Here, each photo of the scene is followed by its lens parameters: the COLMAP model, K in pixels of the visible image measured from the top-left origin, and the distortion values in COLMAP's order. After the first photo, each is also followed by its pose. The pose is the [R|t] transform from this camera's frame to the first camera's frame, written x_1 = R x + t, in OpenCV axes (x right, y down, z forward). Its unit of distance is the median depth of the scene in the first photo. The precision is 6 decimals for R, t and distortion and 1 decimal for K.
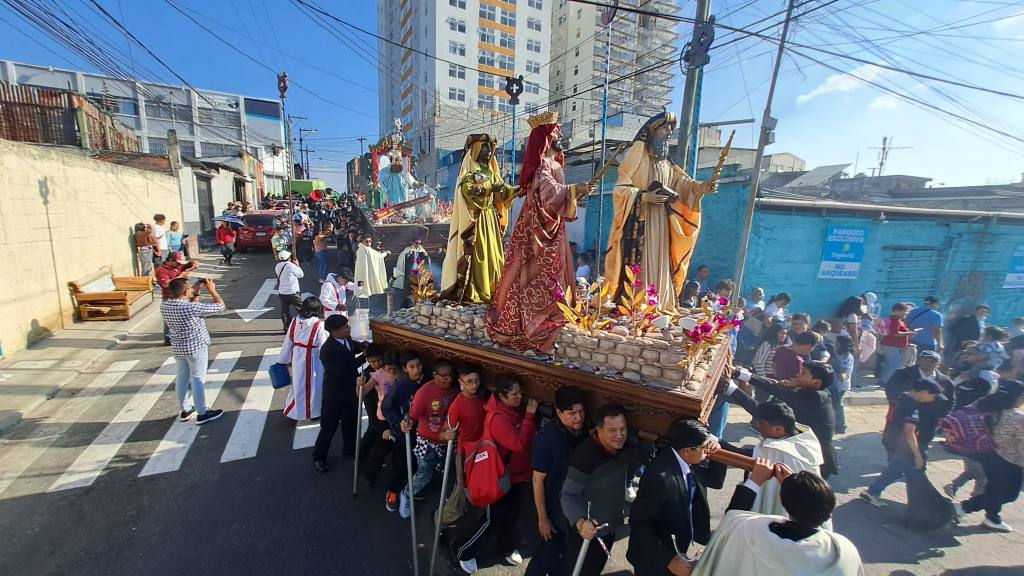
lens RADIAL K [[413.7, 0, 512.0], [0, 413.7, 288.0], [0, 0, 1]] dist [-0.000898, -0.000012]
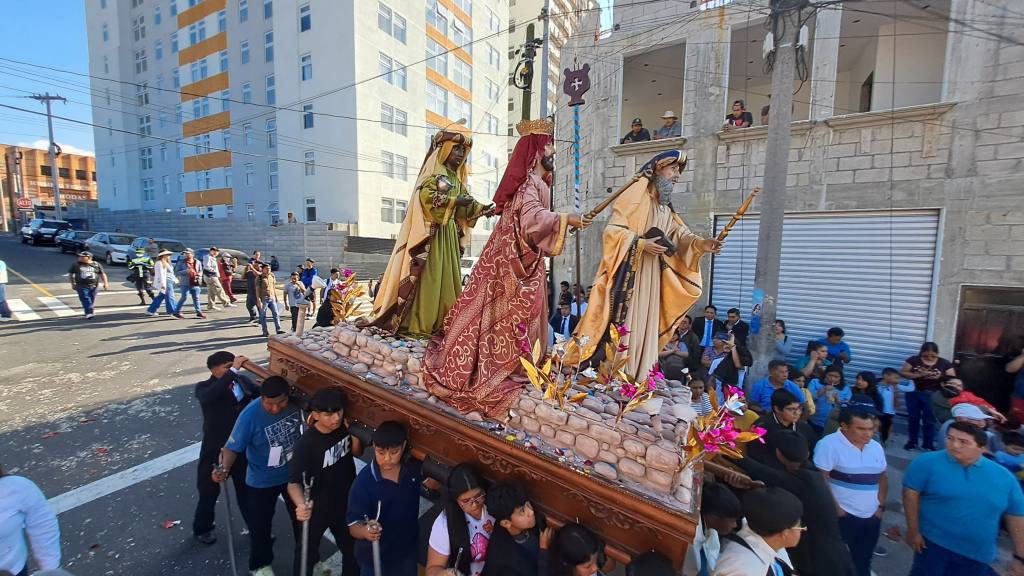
lens RADIAL K [[413.7, 0, 512.0], [0, 413.7, 288.0], [0, 0, 1]] dist [-0.000898, -0.000012]
pose [[0.977136, 0.158026, 0.142246, -0.037797], [-0.149807, 0.986455, -0.066812, -0.038250], [-0.150877, 0.043975, 0.987574, 0.223626]]
